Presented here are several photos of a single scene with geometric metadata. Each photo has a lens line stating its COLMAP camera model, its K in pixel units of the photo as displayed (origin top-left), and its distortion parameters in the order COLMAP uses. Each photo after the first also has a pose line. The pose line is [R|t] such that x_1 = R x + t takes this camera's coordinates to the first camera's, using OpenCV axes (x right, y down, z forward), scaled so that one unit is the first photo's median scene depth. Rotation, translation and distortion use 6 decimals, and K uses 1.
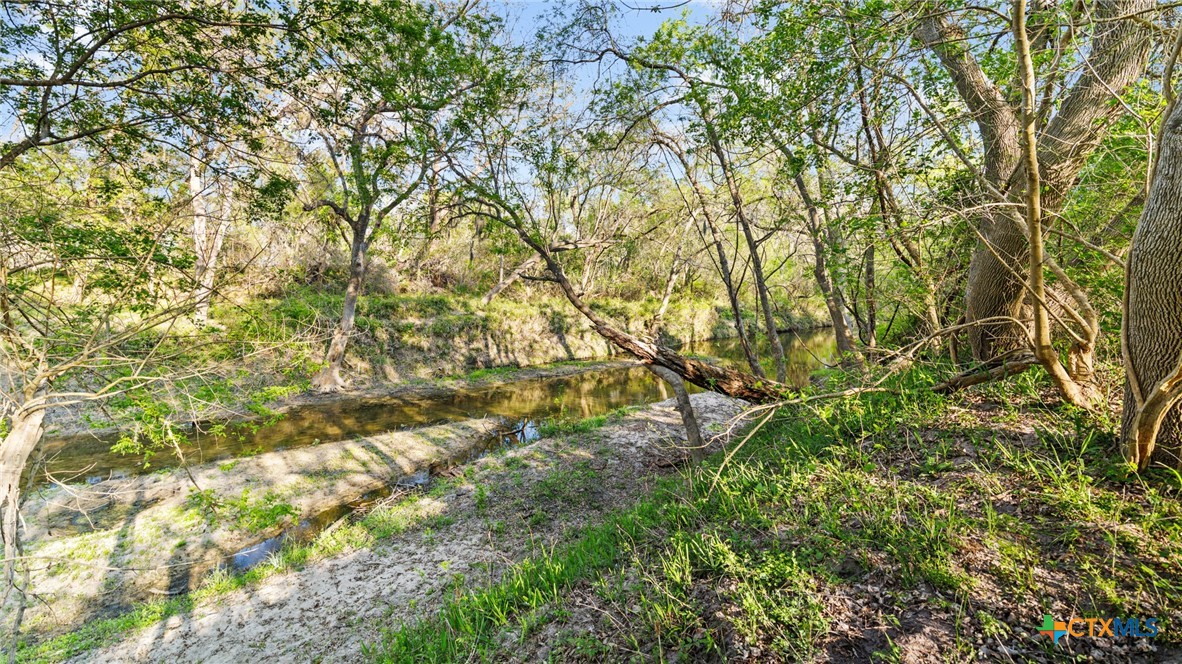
lens RADIAL K [[490.8, 0, 539.6], [0, 490.8, 360.1], [0, 0, 1]] dist [0.010693, -0.000521]
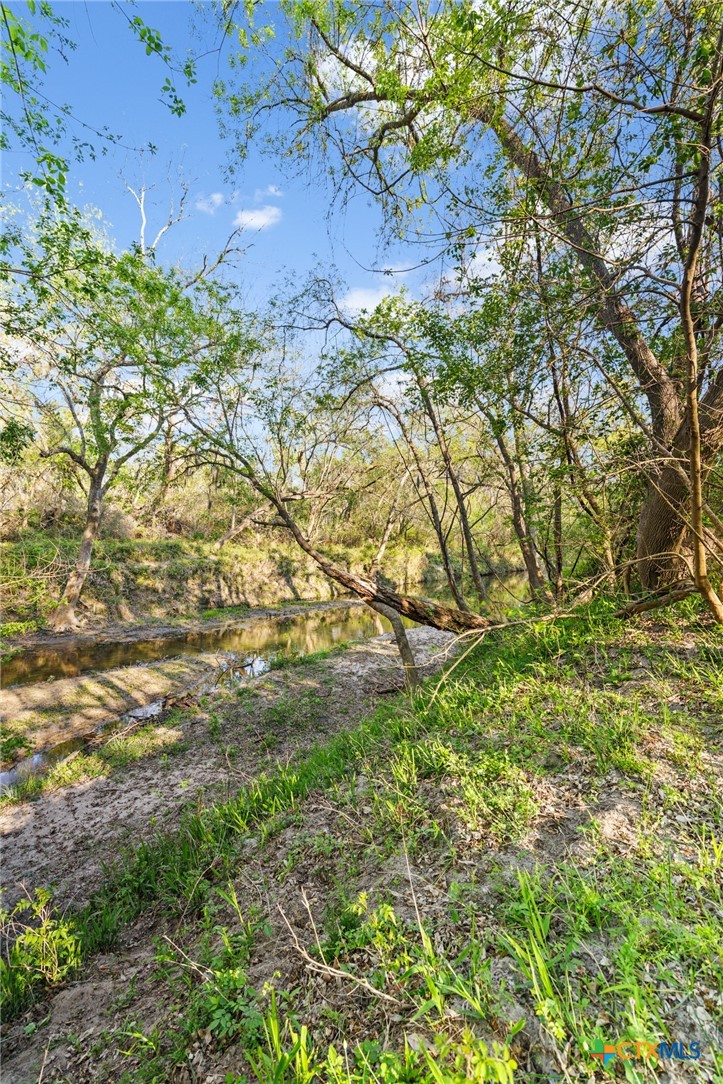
lens RADIAL K [[450.8, 0, 362.0], [0, 450.8, 540.8], [0, 0, 1]] dist [0.007939, 0.000334]
pose [[0.995252, 0.007716, 0.097030, 0.102740], [-0.007536, 0.999969, -0.002219, -0.124767], [-0.097044, 0.001477, 0.995279, -0.018860]]
